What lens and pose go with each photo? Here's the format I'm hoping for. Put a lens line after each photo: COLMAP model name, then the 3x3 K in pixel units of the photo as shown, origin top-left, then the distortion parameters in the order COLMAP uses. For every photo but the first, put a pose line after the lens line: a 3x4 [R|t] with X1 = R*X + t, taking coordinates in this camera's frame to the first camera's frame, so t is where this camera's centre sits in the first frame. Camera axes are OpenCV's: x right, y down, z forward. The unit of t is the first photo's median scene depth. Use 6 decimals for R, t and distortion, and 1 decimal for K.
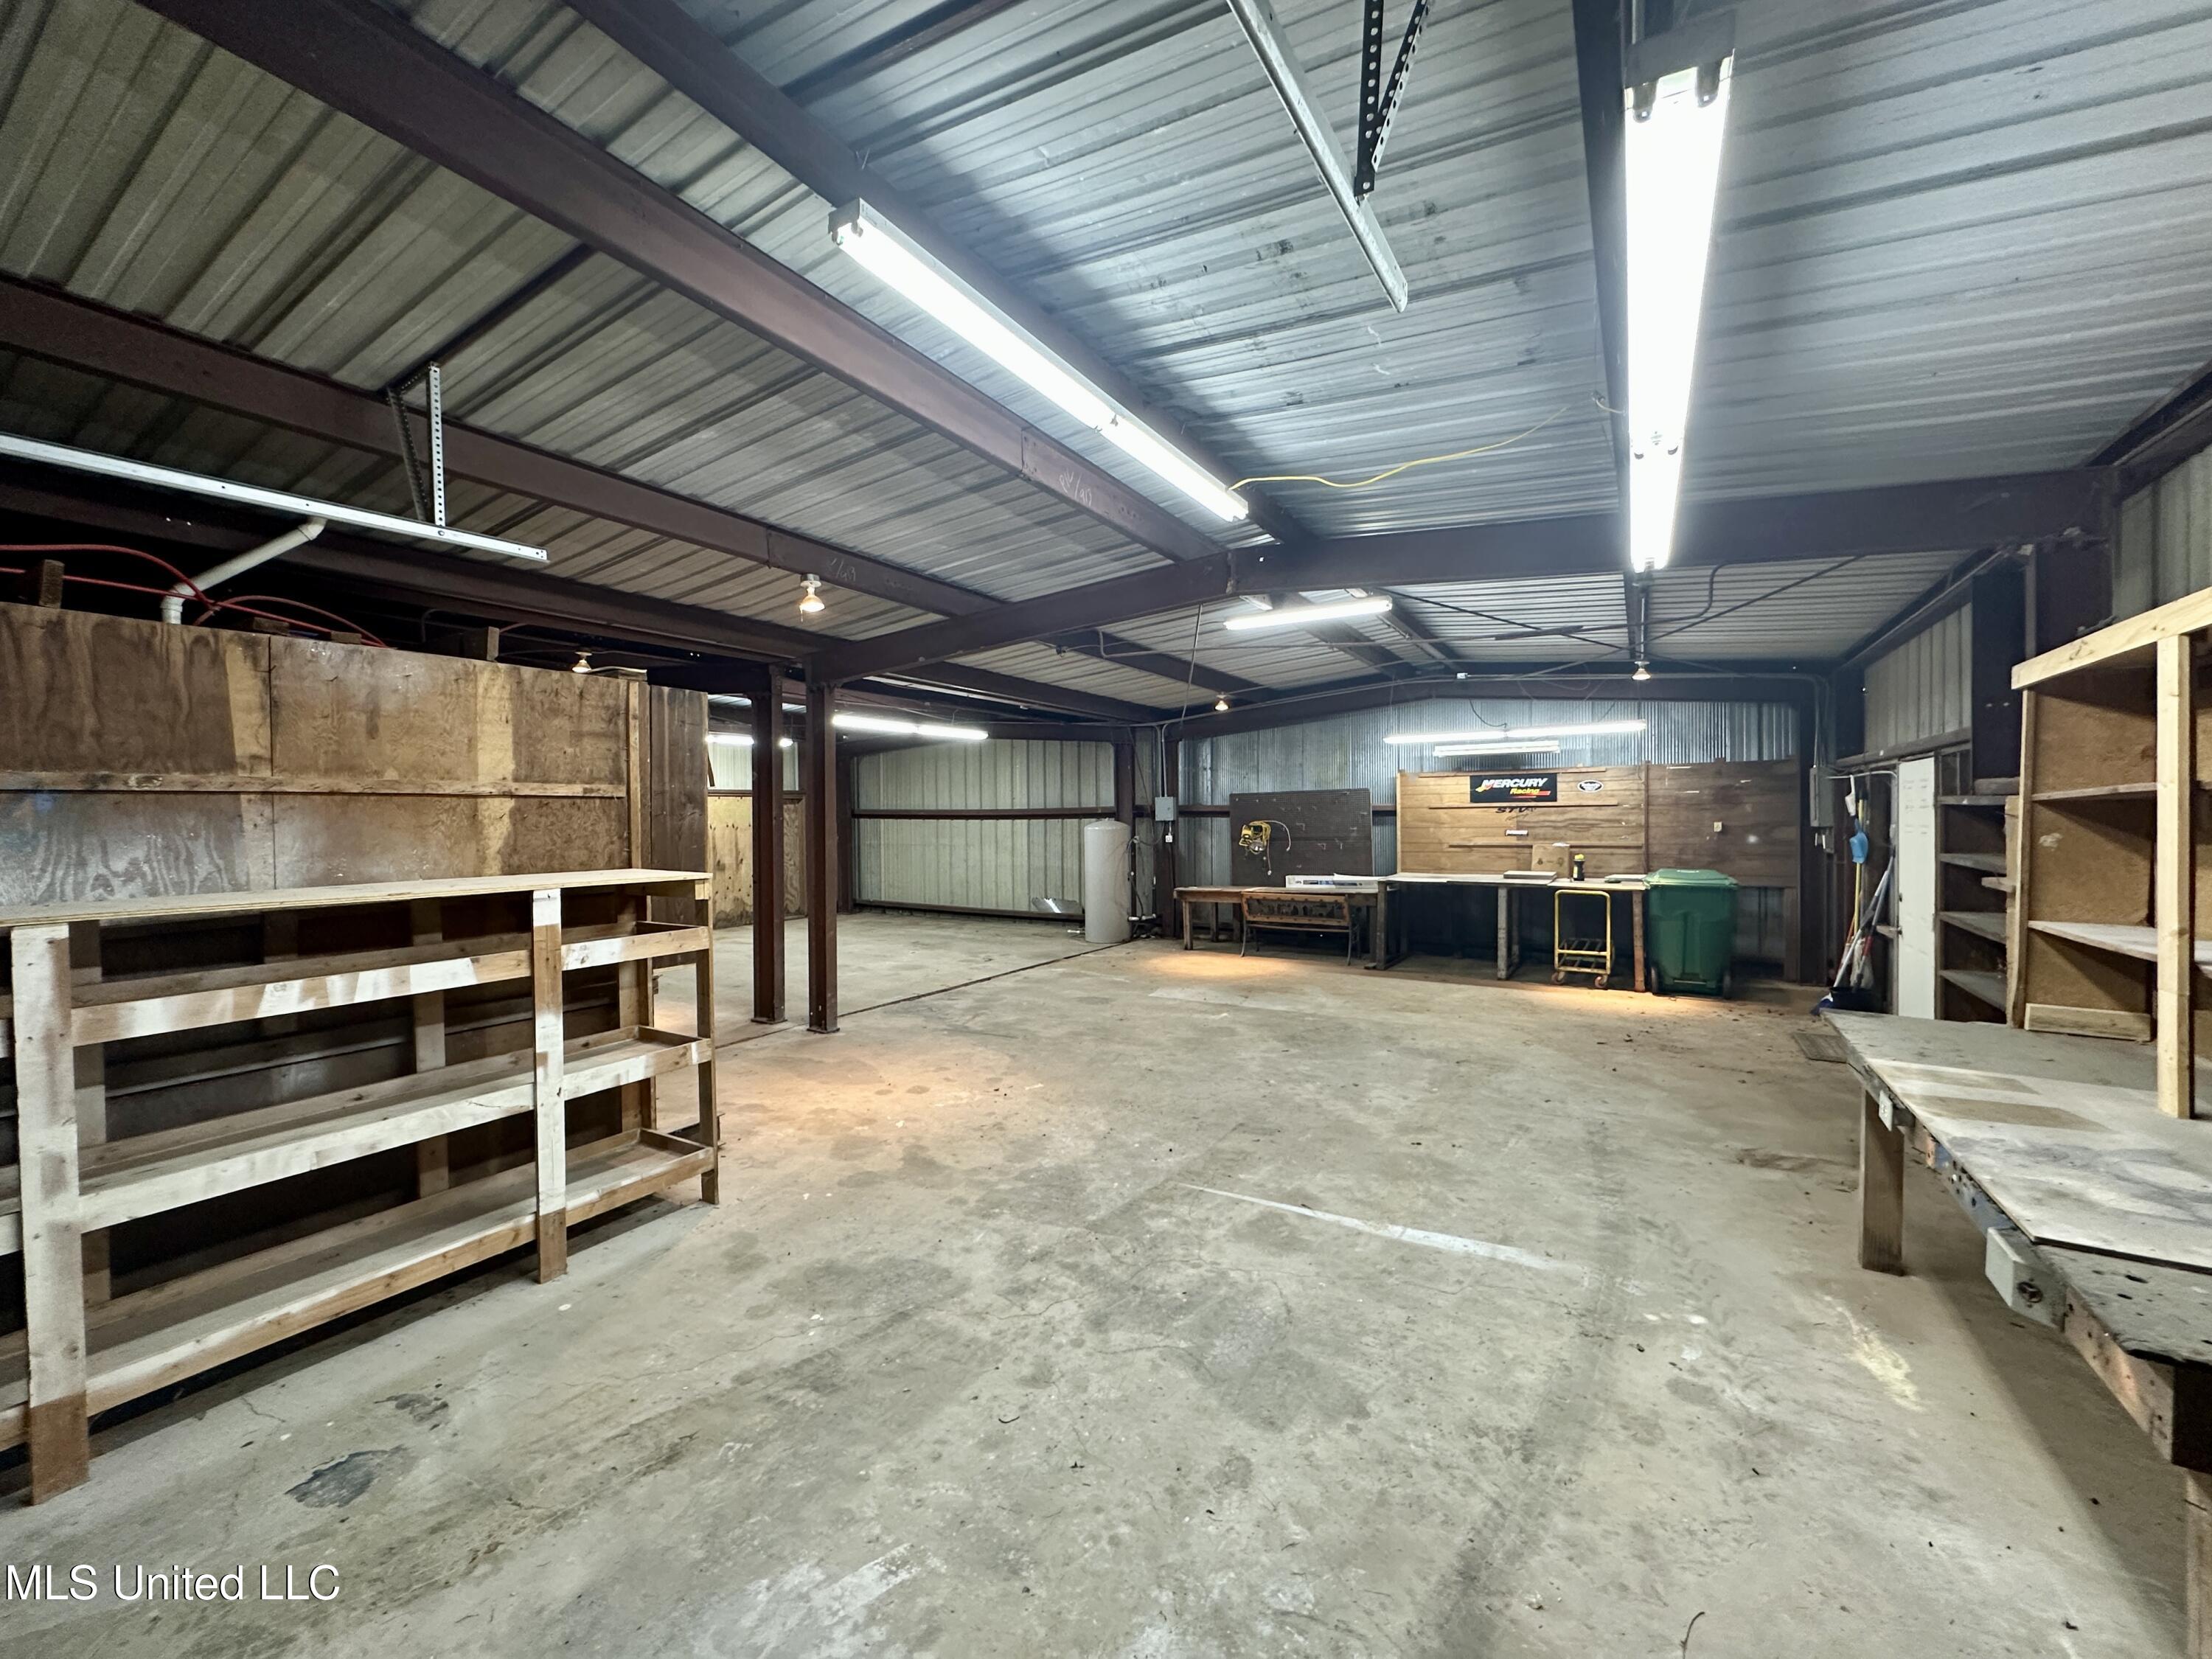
lens RADIAL K [[884.7, 0, 1106.0], [0, 884.7, 829.5], [0, 0, 1]] dist [-0.003992, 0.000578]
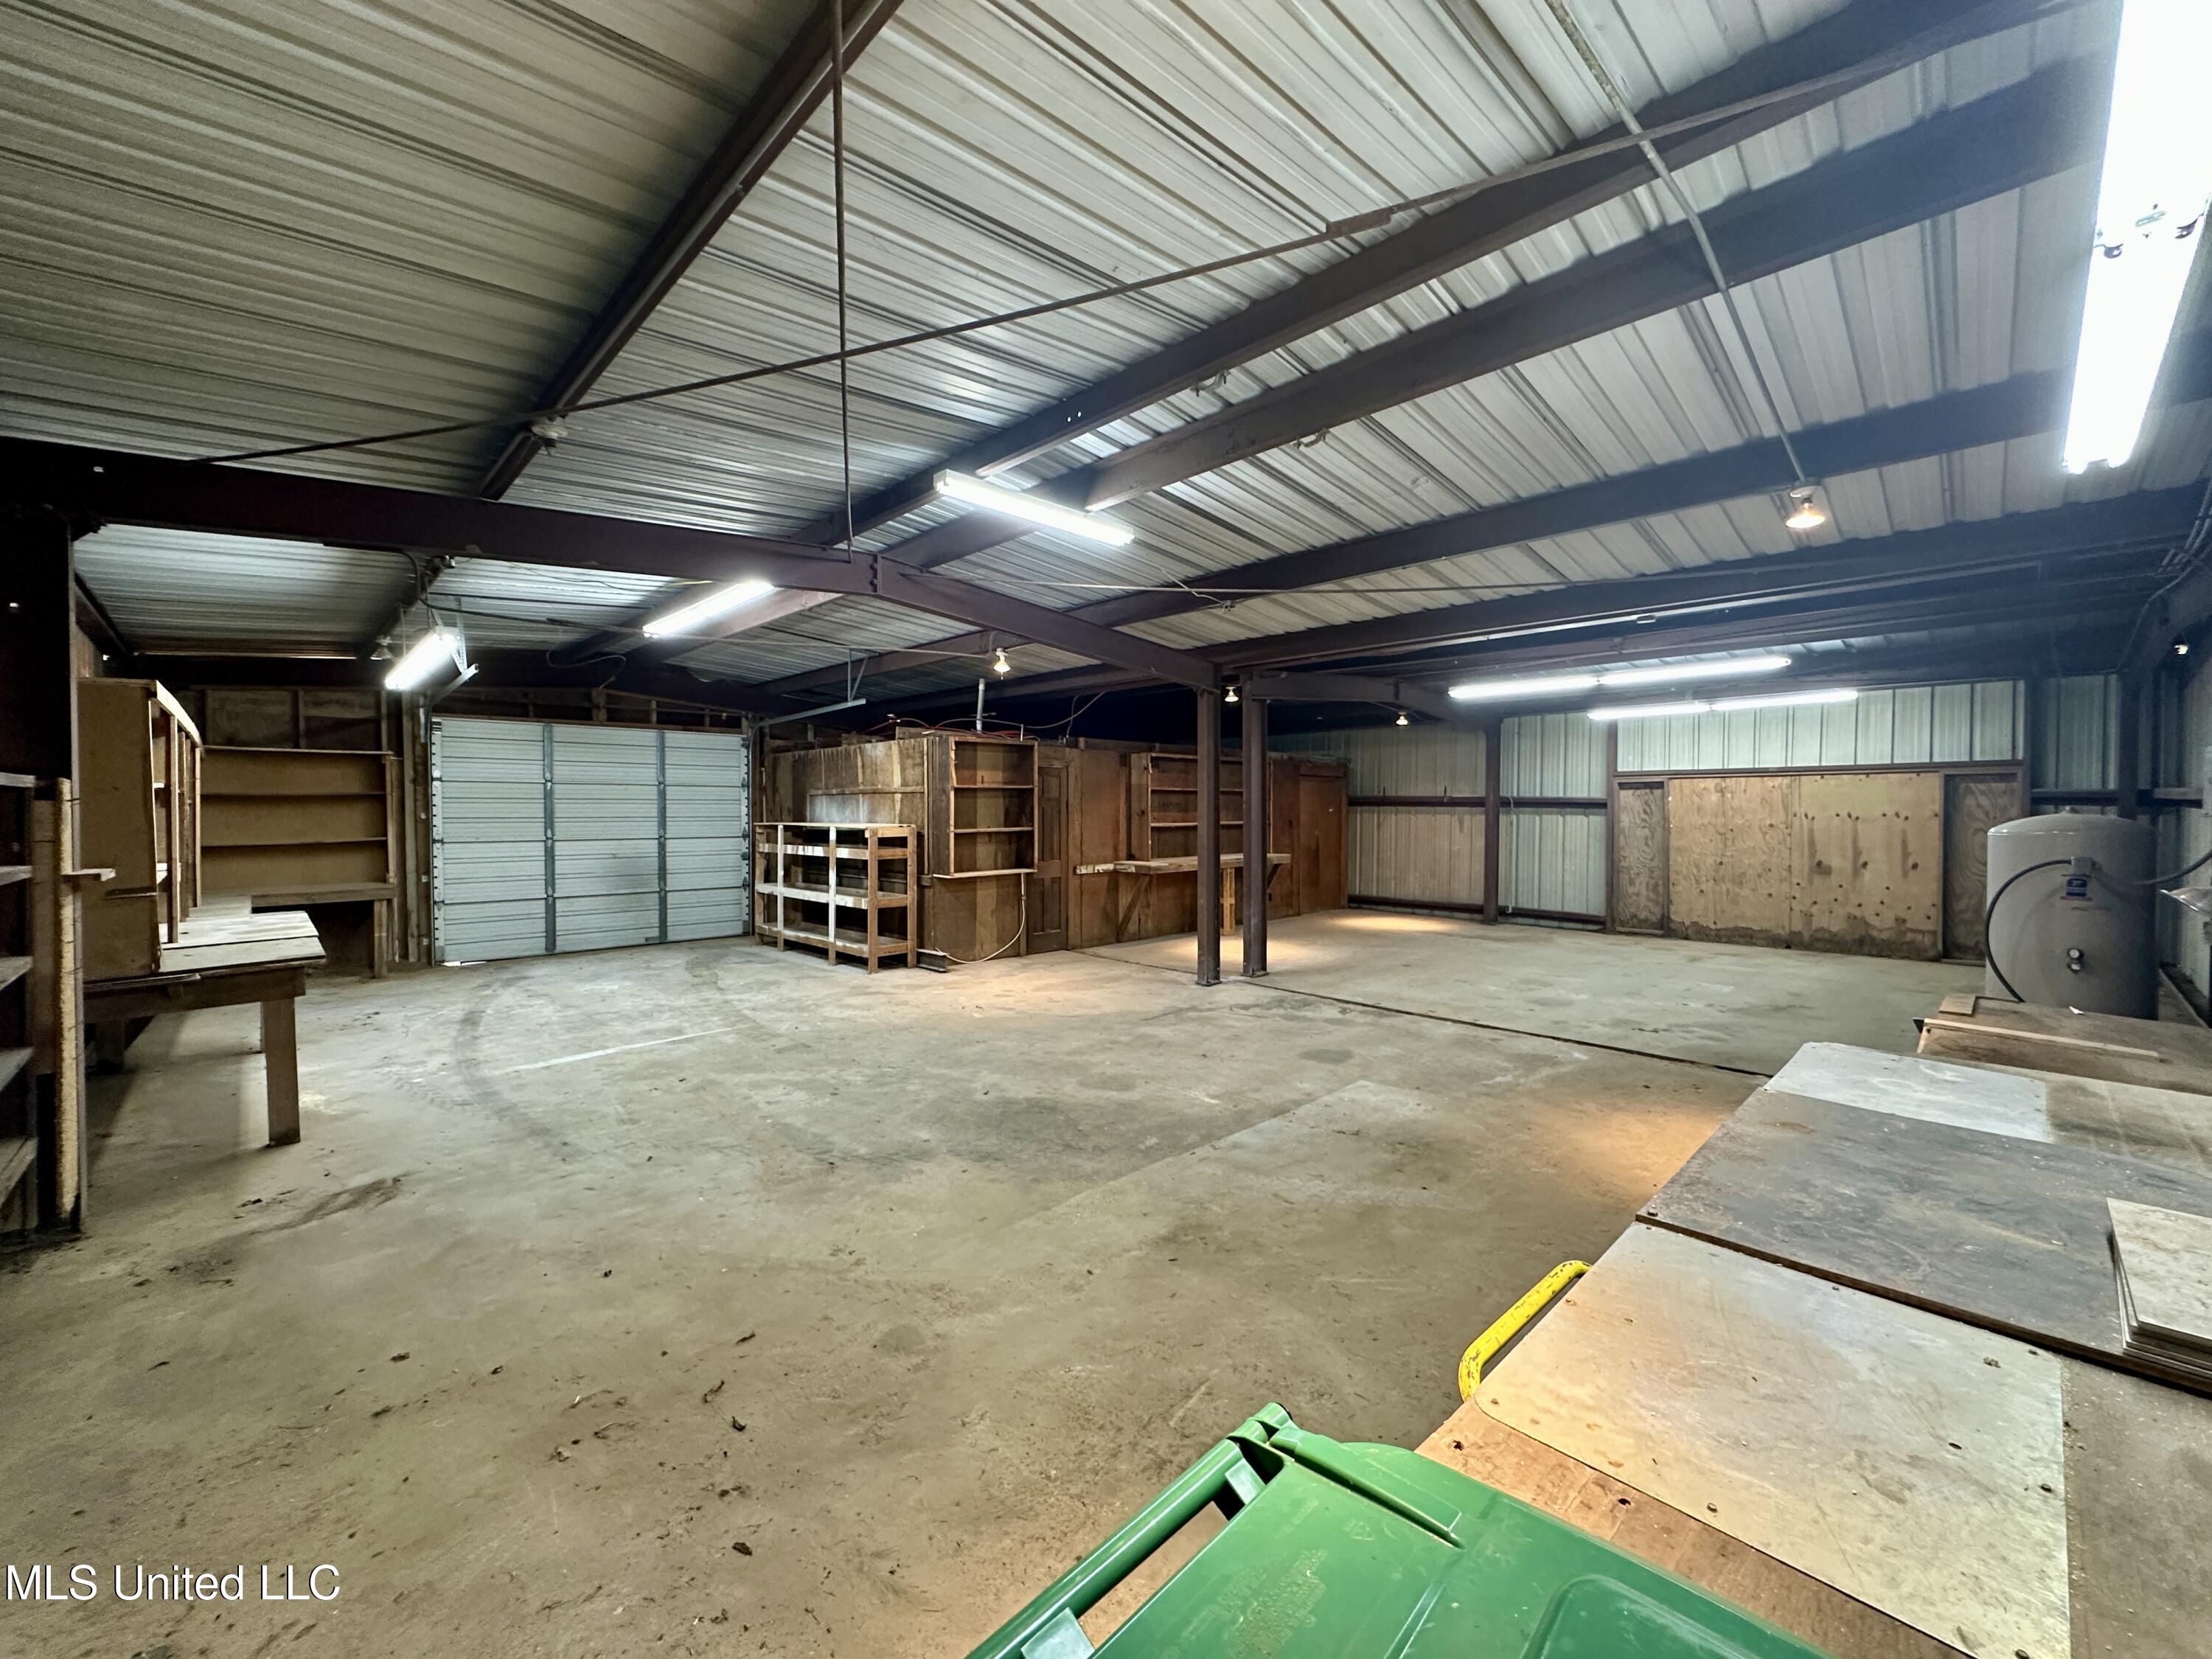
lens RADIAL K [[884.7, 0, 1106.0], [0, 884.7, 829.5], [0, 0, 1]] dist [-0.003992, 0.000578]
pose [[-0.269975, 0.029253, -0.962423, 1.398904], [-0.013435, 0.999327, 0.034143, -0.027798], [0.962774, 0.022148, -0.269400, 1.958601]]
